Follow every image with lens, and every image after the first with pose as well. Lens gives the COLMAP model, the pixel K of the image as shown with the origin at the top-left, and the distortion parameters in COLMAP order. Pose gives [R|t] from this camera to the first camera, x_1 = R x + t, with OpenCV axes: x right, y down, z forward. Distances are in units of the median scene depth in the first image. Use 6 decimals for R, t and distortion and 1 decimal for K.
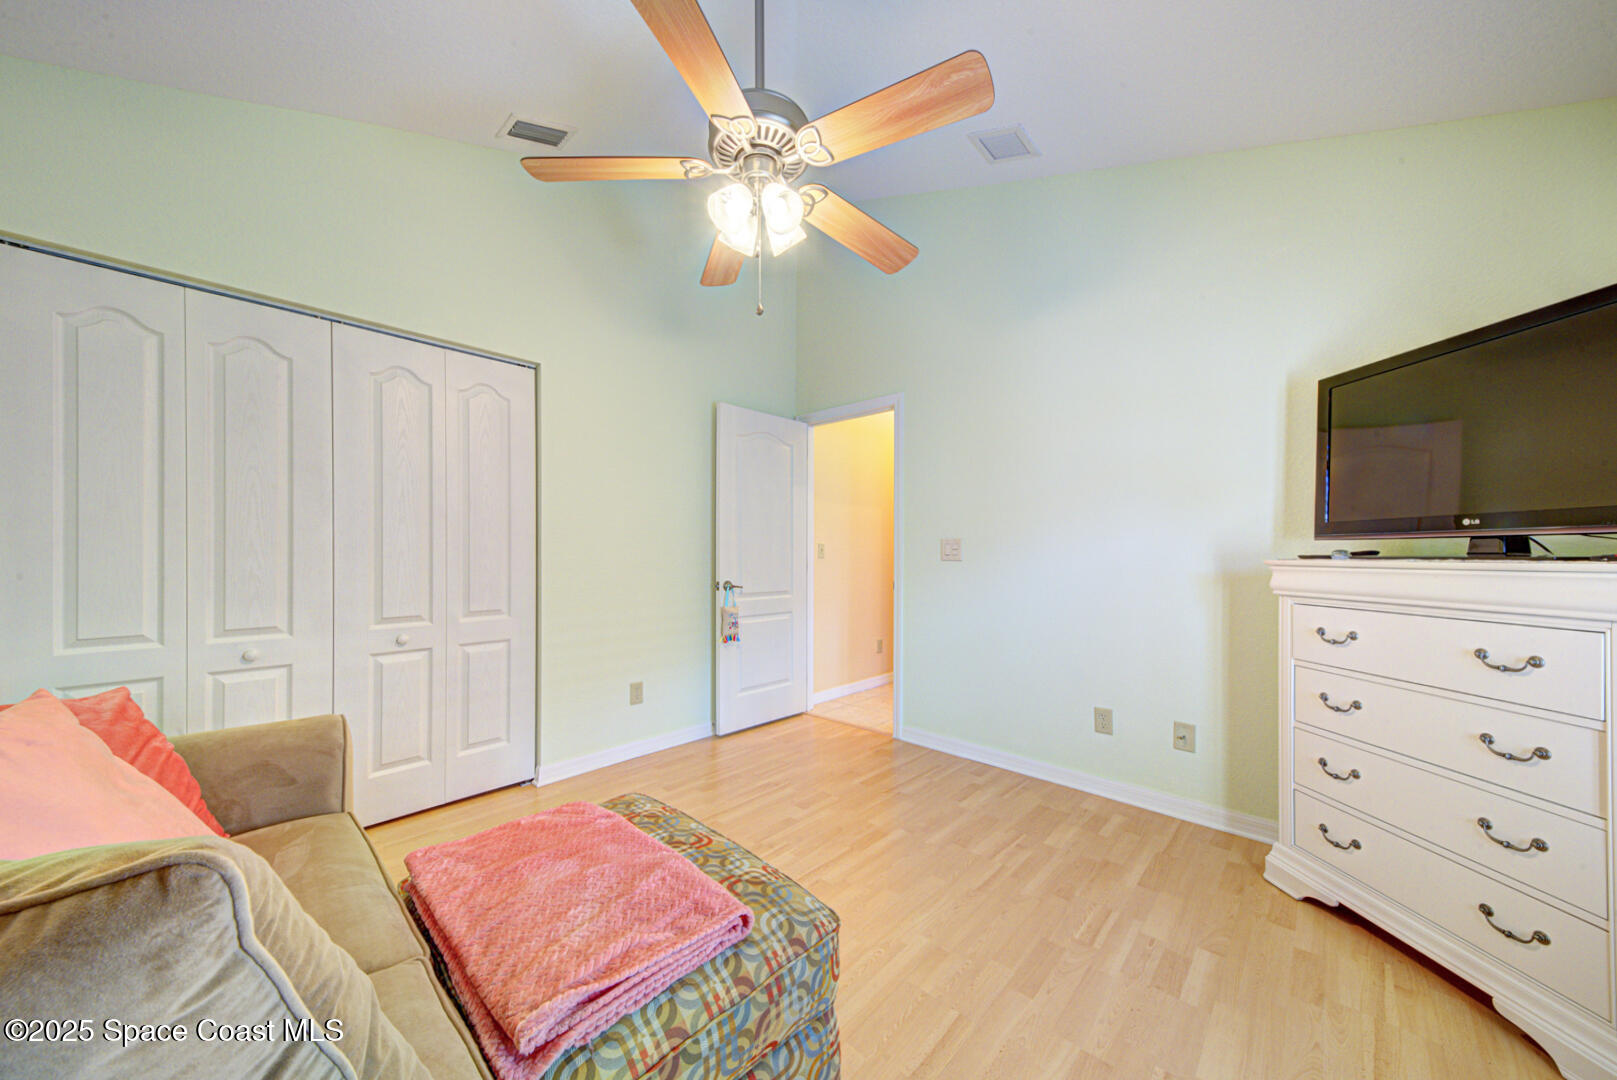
lens RADIAL K [[555.2, 0, 802.3], [0, 555.2, 557.3], [0, 0, 1]] dist [0.015547, -0.000055]
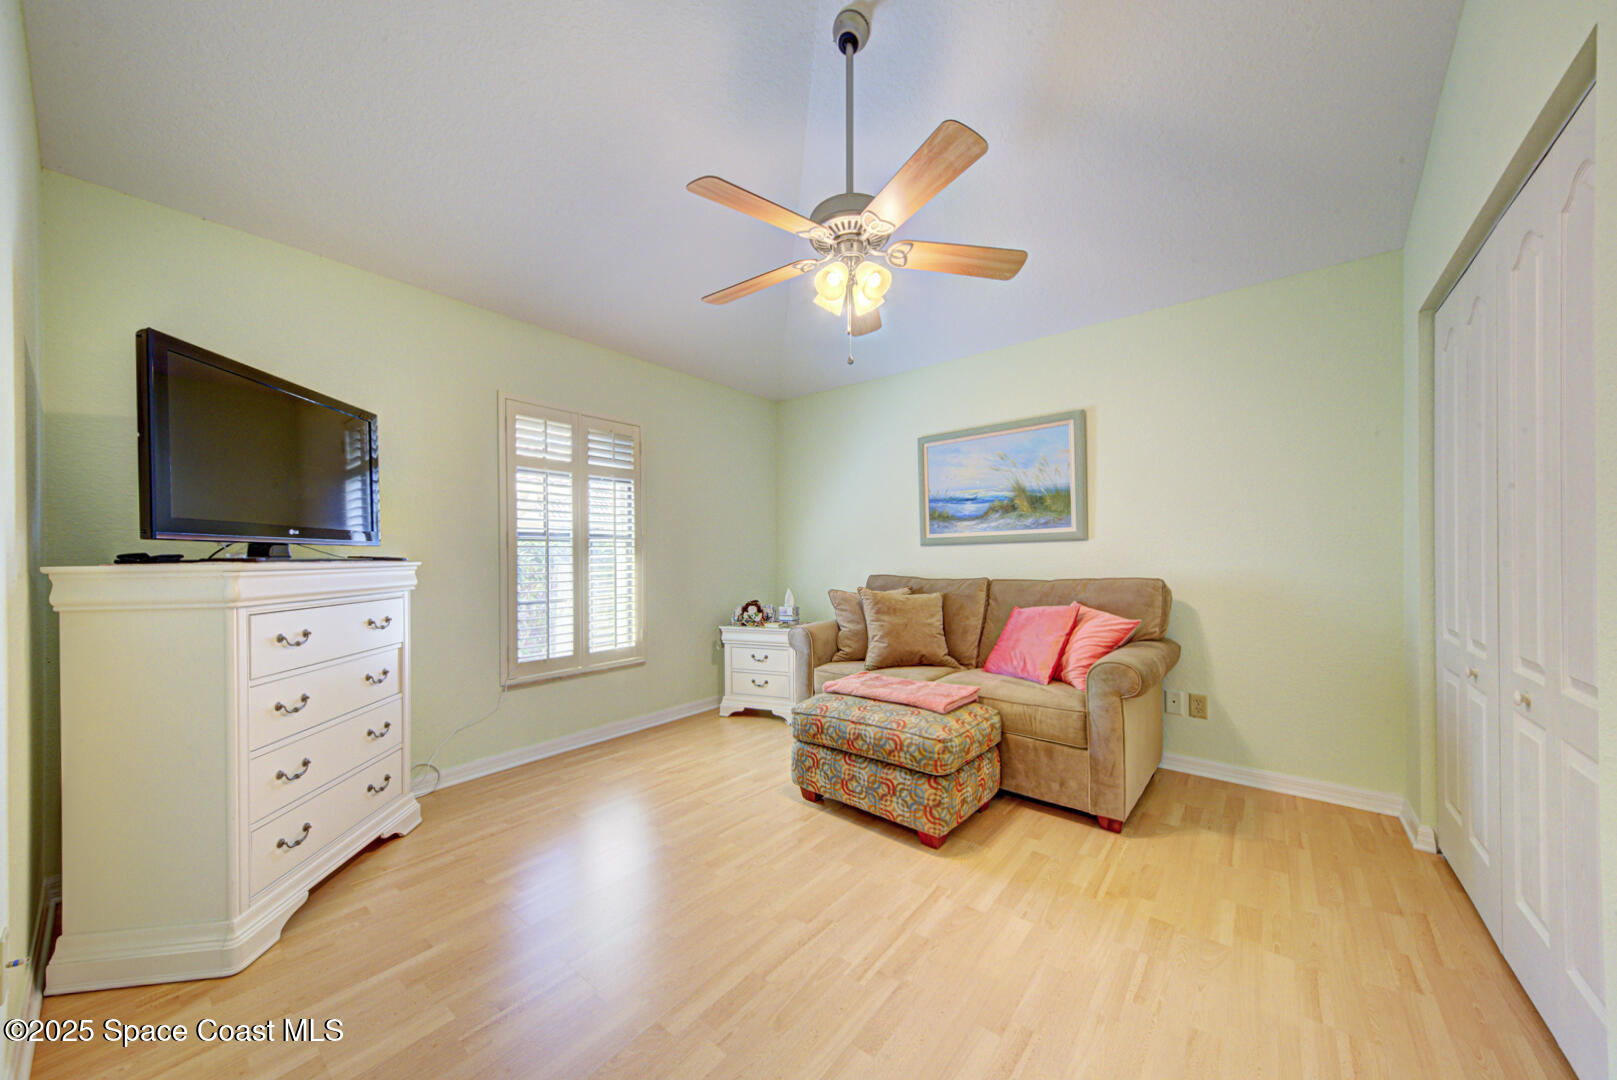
lens RADIAL K [[555.2, 0, 802.3], [0, 555.2, 557.3], [0, 0, 1]] dist [0.015547, -0.000055]
pose [[-0.998008, 0.001729, -0.063057, 0.111371], [0.001407, 0.999986, 0.005158, -0.009979], [0.063065, 0.005059, -0.997997, 2.256286]]
